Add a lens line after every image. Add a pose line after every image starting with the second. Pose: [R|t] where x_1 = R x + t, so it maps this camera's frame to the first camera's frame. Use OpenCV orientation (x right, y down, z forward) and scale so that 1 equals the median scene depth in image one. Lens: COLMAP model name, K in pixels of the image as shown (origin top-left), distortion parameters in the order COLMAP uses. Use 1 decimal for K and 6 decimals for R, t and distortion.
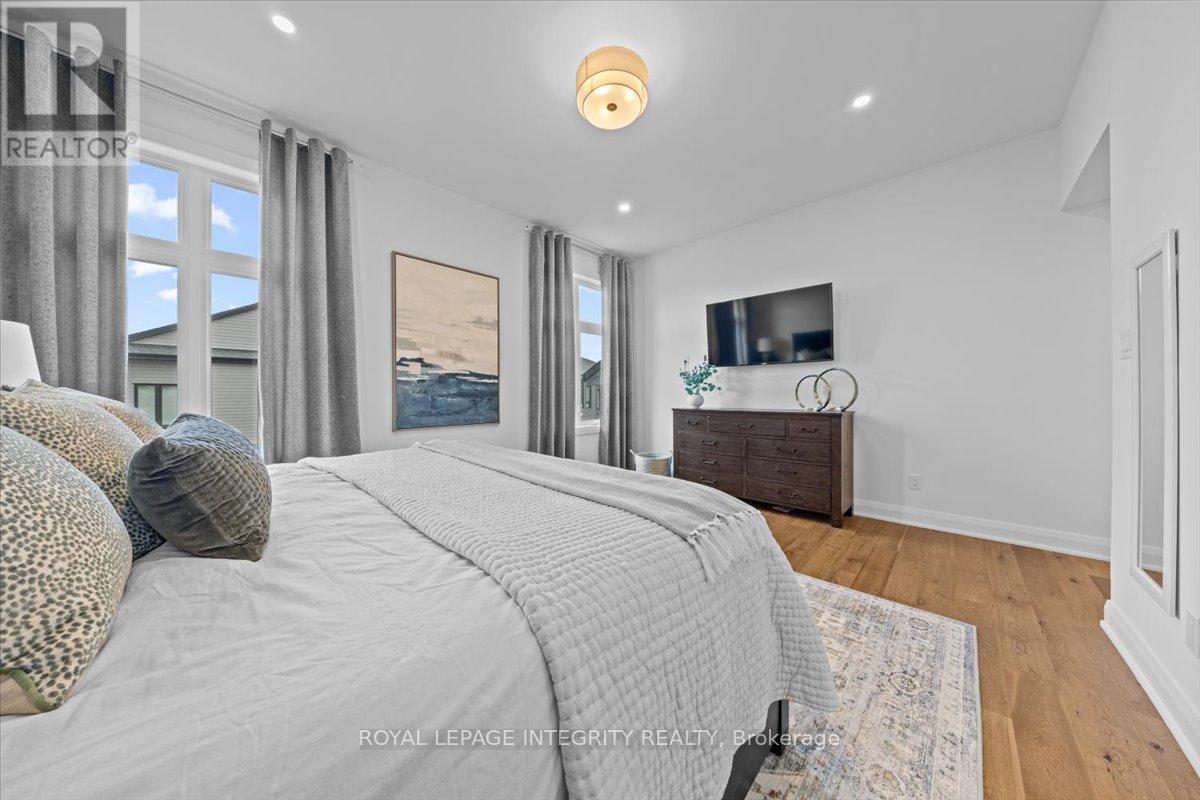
lens RADIAL K [[373.5, 0, 605.7], [0, 373.5, 397.7], [0, 0, 1]] dist [-0.003906, 0.000460]
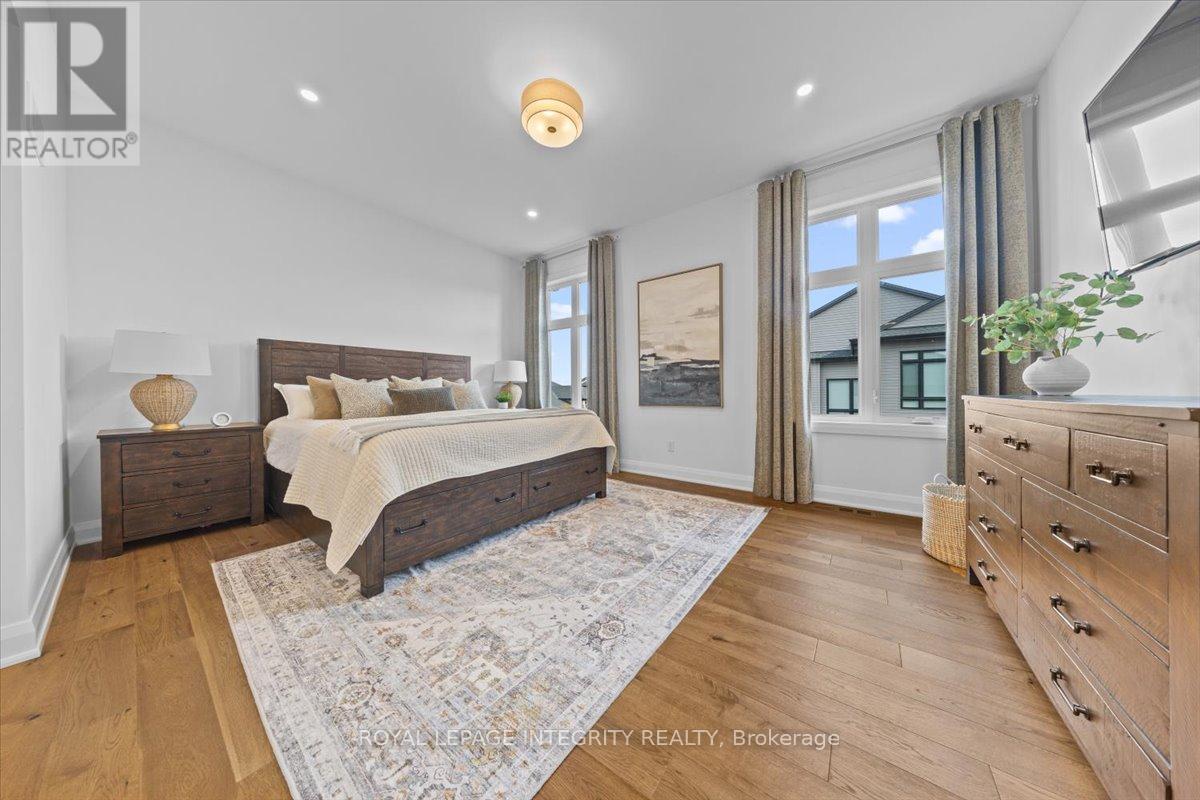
lens RADIAL K [[351.7, 0, 596.5], [0, 351.7, 395.4], [0, 0, 1]] dist [0.000016, 0.000328]
pose [[0.141899, 0.019440, -0.989690, 0.681719], [0.014865, 0.999653, 0.021767, 0.012986], [0.989770, -0.017800, 0.141560, 0.581639]]
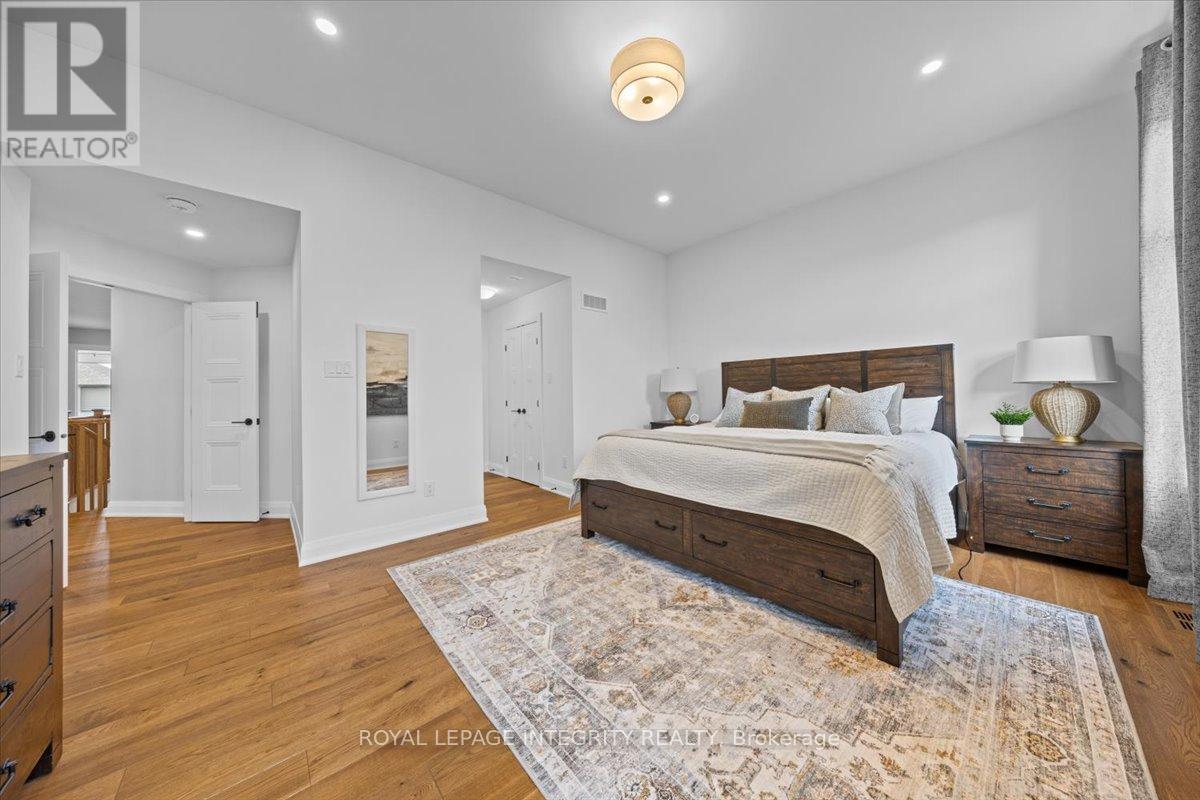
lens RADIAL K [[373.5, 0, 601.7], [0, 373.5, 389.3], [0, 0, 1]] dist [-0.003906, 0.000460]
pose [[-0.999216, 0.024961, 0.030727, 0.060810], [0.024461, 0.999564, -0.016530, -0.017400], [-0.031126, -0.015766, -0.999391, 1.196369]]
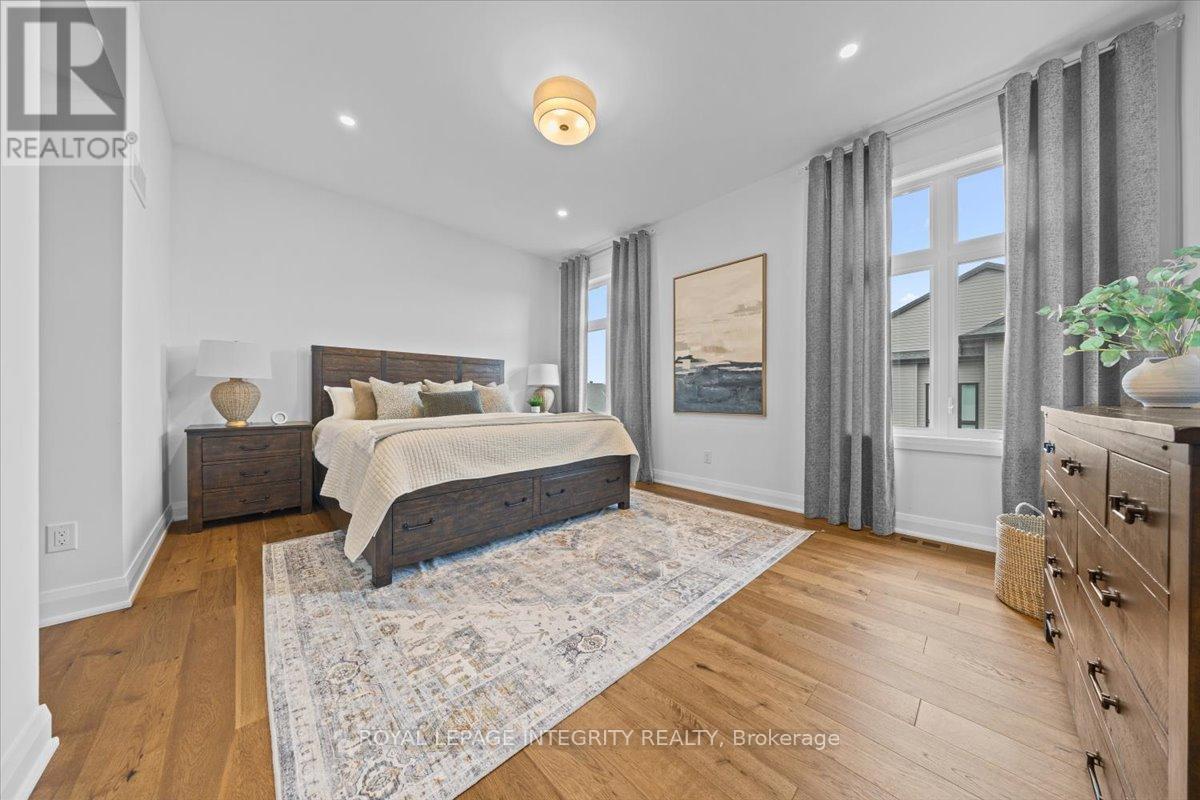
lens RADIAL K [[373.5, 0, 591.0], [0, 373.5, 399.9], [0, 0, 1]] dist [-0.003906, 0.000460]
pose [[-0.026429, 0.019682, -0.999457, 0.698120], [0.007064, 0.999785, 0.019502, 0.012942], [0.999626, -0.006544, -0.026563, 0.667728]]
